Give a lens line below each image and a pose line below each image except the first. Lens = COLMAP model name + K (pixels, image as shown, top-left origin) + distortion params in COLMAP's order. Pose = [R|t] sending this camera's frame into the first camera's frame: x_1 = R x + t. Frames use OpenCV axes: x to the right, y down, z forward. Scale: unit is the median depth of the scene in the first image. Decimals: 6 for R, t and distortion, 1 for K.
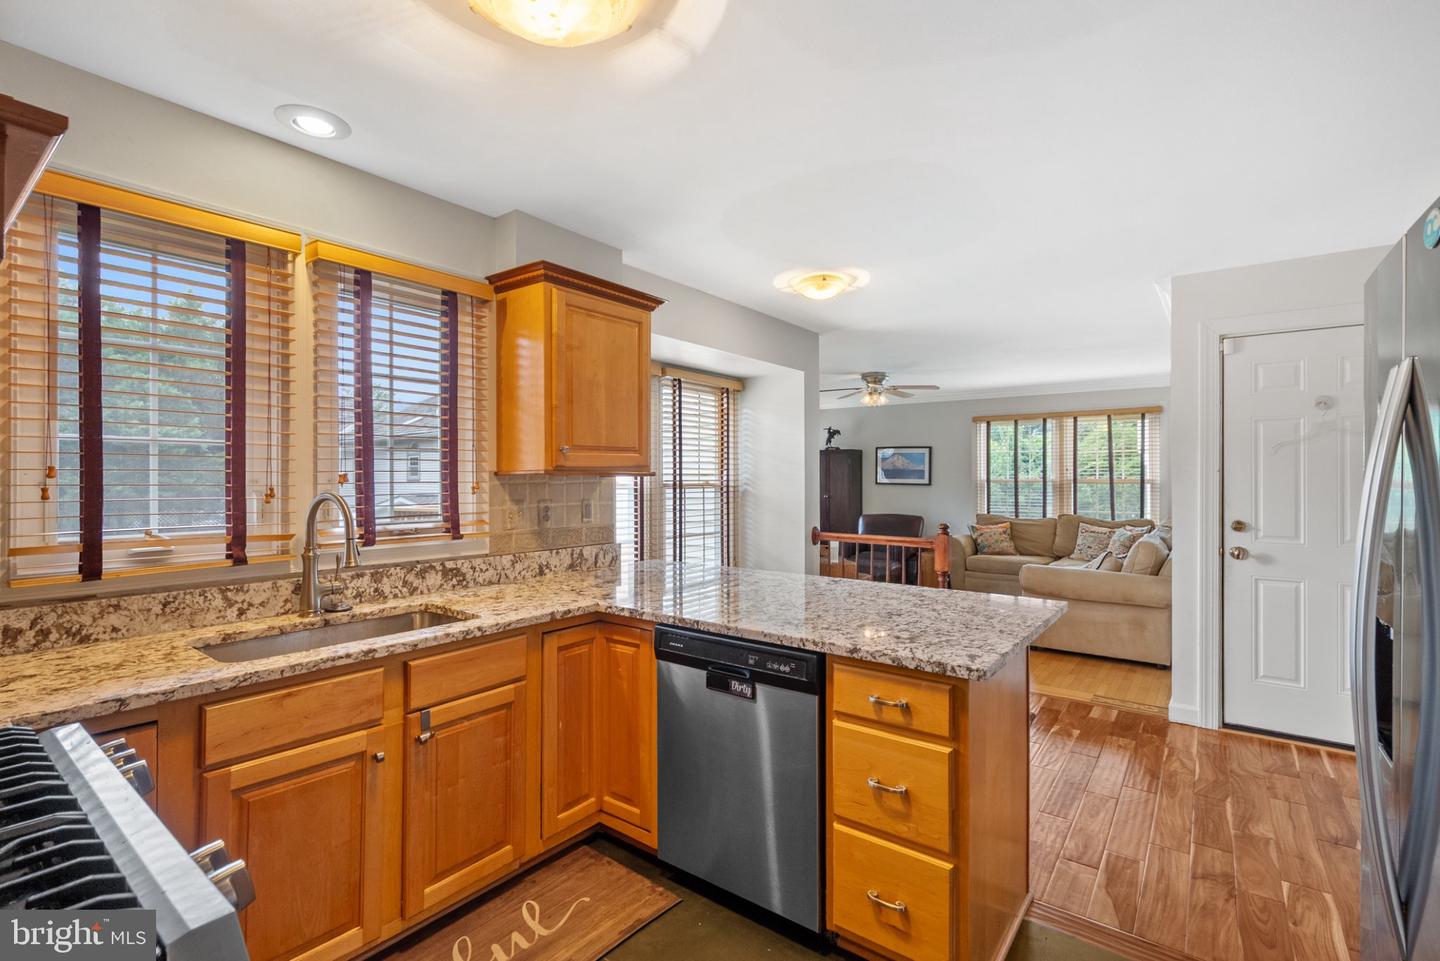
lens RADIAL K [[663.1, 0, 709.6], [0, 663.1, 478.0], [0, 0, 1]] dist [-0.002809, 0.003109]
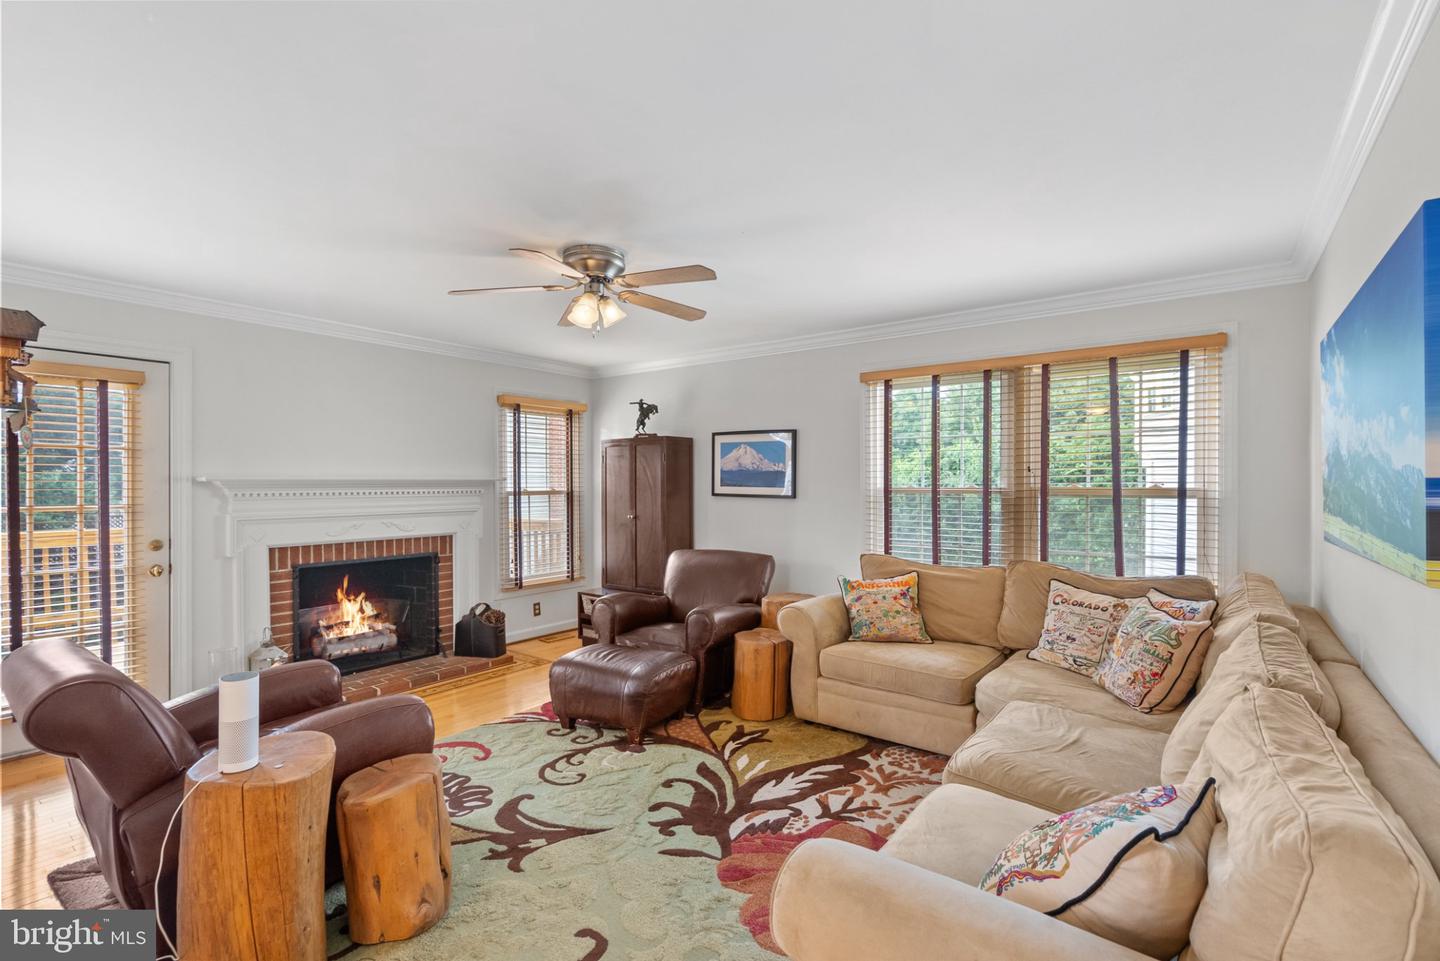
lens RADIAL K [[663.1, 0, 705.1], [0, 663.1, 488.0], [0, 0, 1]] dist [-0.002809, 0.003109]
pose [[0.999993, -0.003606, 0.000823, 0.822691], [0.003595, 0.999915, 0.012553, -0.015563], [-0.000868, -0.012550, 0.999921, 1.393585]]
